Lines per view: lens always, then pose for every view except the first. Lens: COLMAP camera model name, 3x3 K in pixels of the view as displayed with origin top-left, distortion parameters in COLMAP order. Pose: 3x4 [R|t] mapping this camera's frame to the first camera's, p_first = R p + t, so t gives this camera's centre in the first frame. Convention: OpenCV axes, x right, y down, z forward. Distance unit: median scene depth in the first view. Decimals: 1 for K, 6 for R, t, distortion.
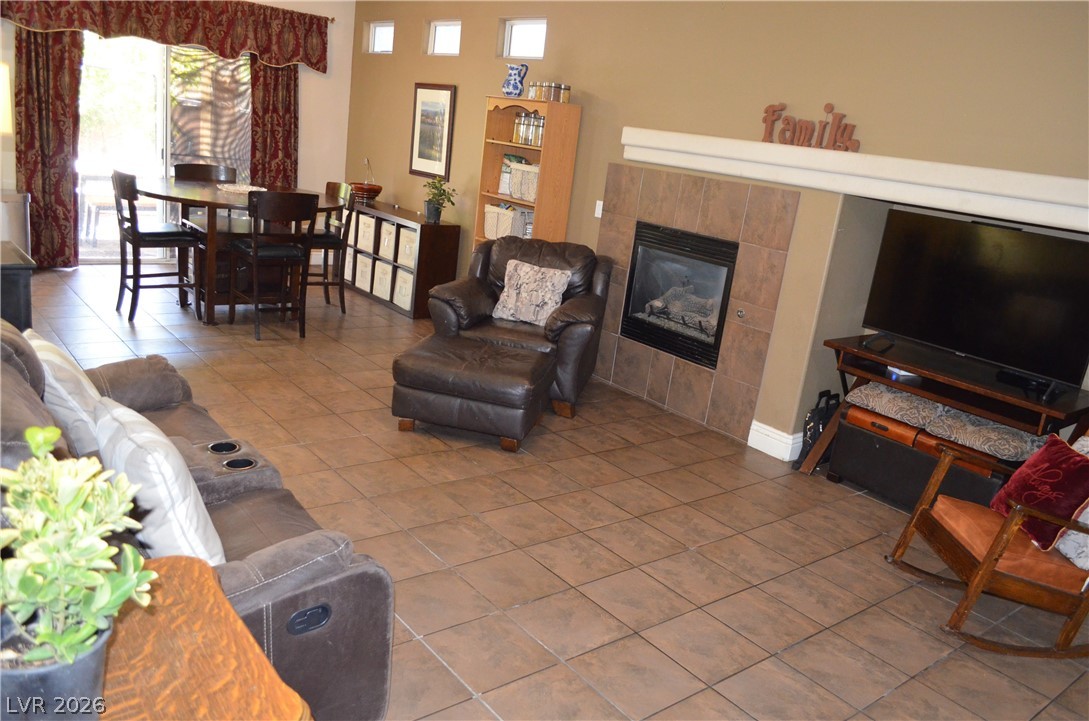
lens RADIAL K [[843.8, 0, 552.5], [0, 843.8, 365.5], [0, 0, 1]] dist [-0.014692, 0.005344]
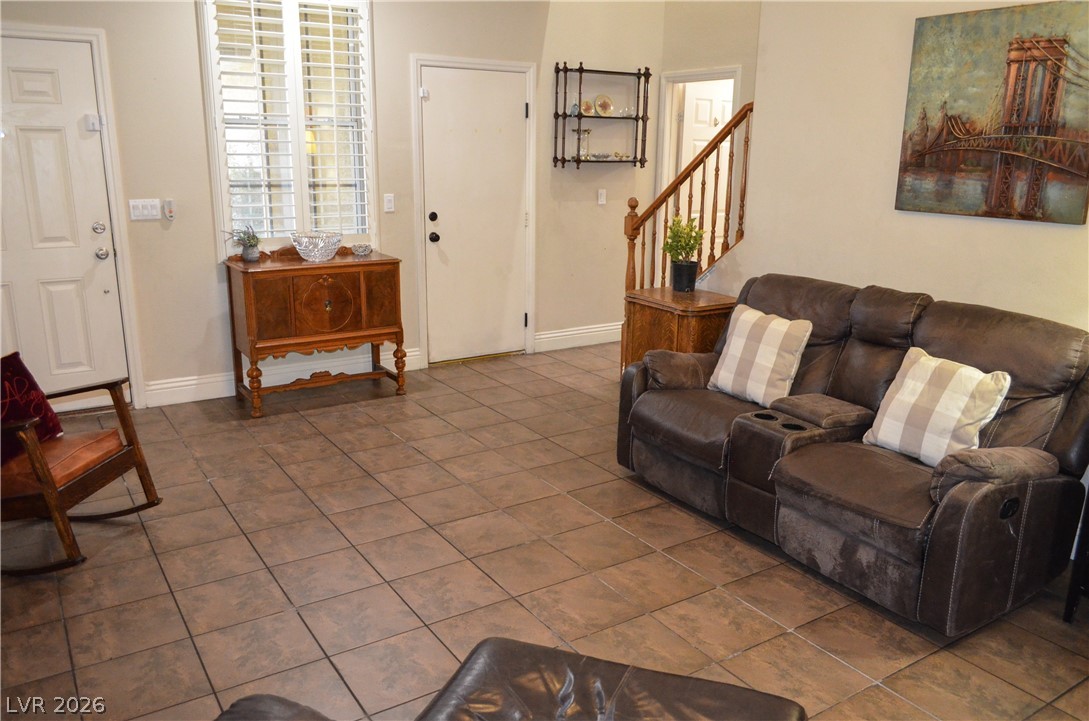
lens RADIAL K [[843.8, 0, 552.9], [0, 843.8, 365.7], [0, 0, 1]] dist [-0.014692, 0.005344]
pose [[-0.984732, -0.161724, 0.064409, -0.067167], [-0.106833, 0.853576, 0.509897, -0.304724], [-0.137441, 0.495231, -0.857821, 1.129922]]
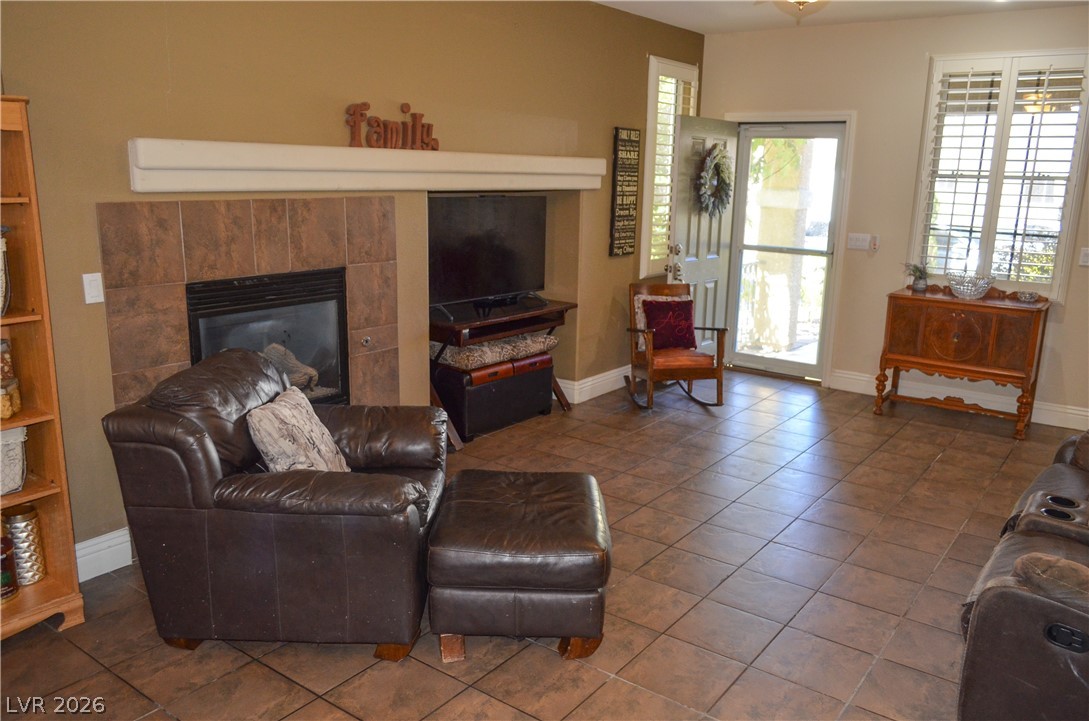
lens RADIAL K [[843.8, 0, 556.9], [0, 843.8, 365.0], [0, 0, 1]] dist [-0.014692, 0.005344]
pose [[-0.244113, -0.344183, 0.906613, -0.636545], [0.206392, 0.895037, 0.395361, -0.349876], [-0.947529, 0.283630, -0.147454, 0.954273]]
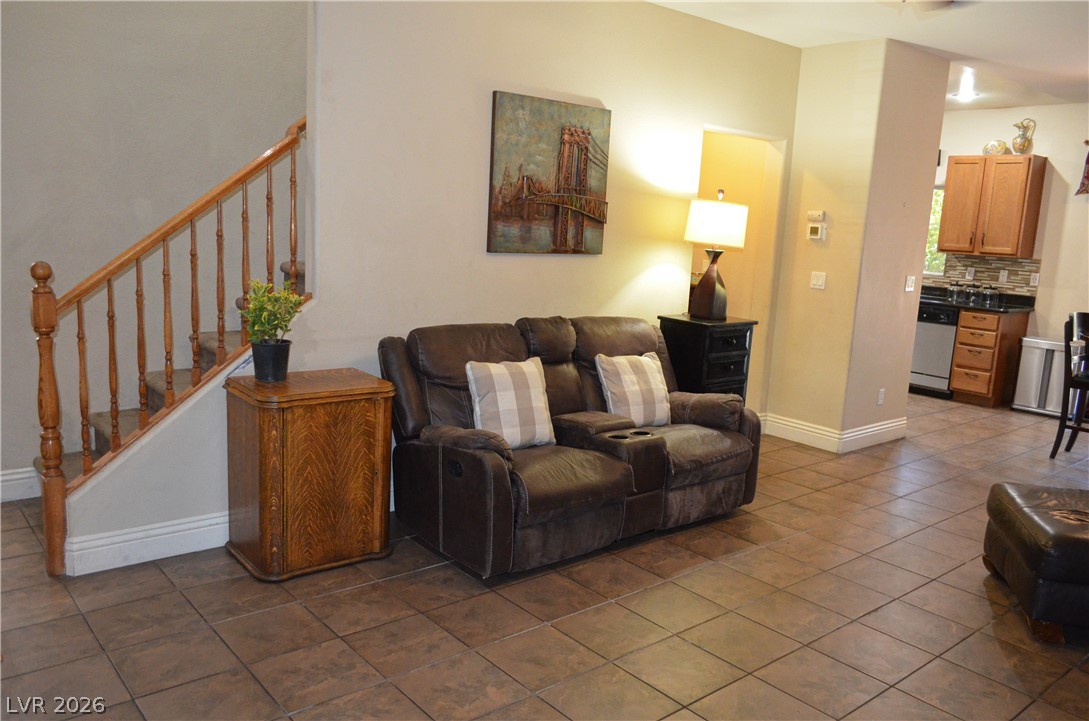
lens RADIAL K [[843.8, 0, 555.2], [0, 843.8, 364.5], [0, 0, 1]] dist [-0.014692, 0.005344]
pose [[0.026477, 0.050239, -0.998386, 0.585556], [-0.313836, 0.948659, 0.039414, -0.014397], [0.949108, 0.312286, 0.040884, 0.426272]]
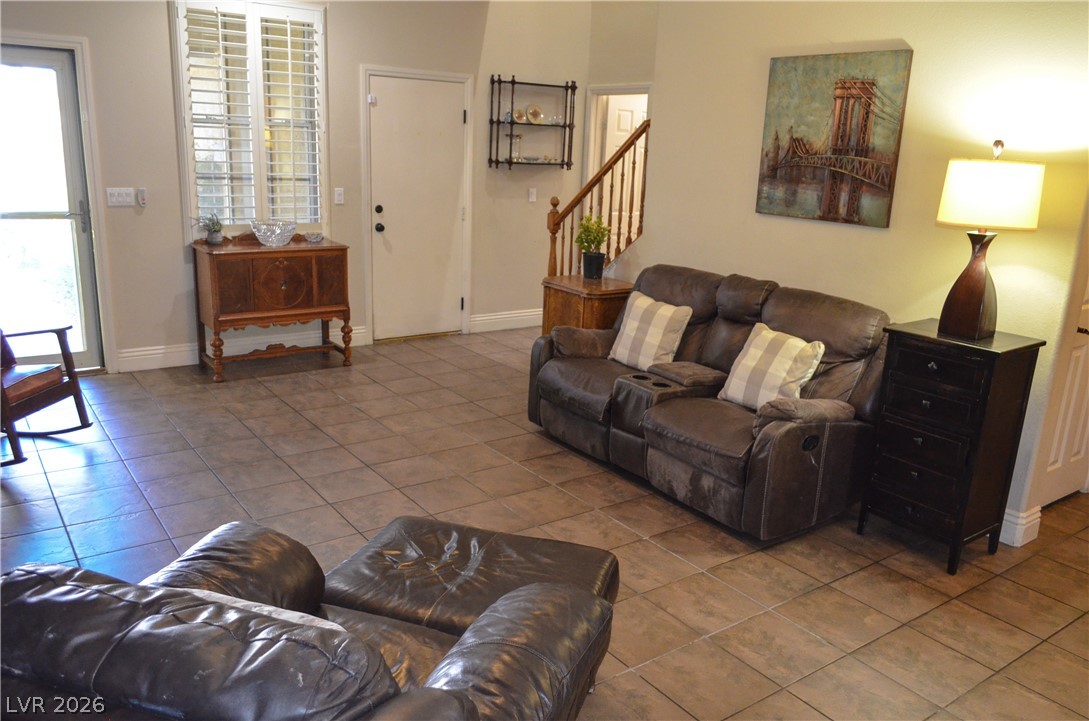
lens RADIAL K [[843.8, 0, 553.3], [0, 843.8, 366.0], [0, 0, 1]] dist [-0.014692, 0.005344]
pose [[-0.984220, -0.176592, 0.011233, -0.120521], [-0.146518, 0.848909, 0.507825, -0.366881], [-0.099214, 0.498166, -0.861387, 1.274138]]
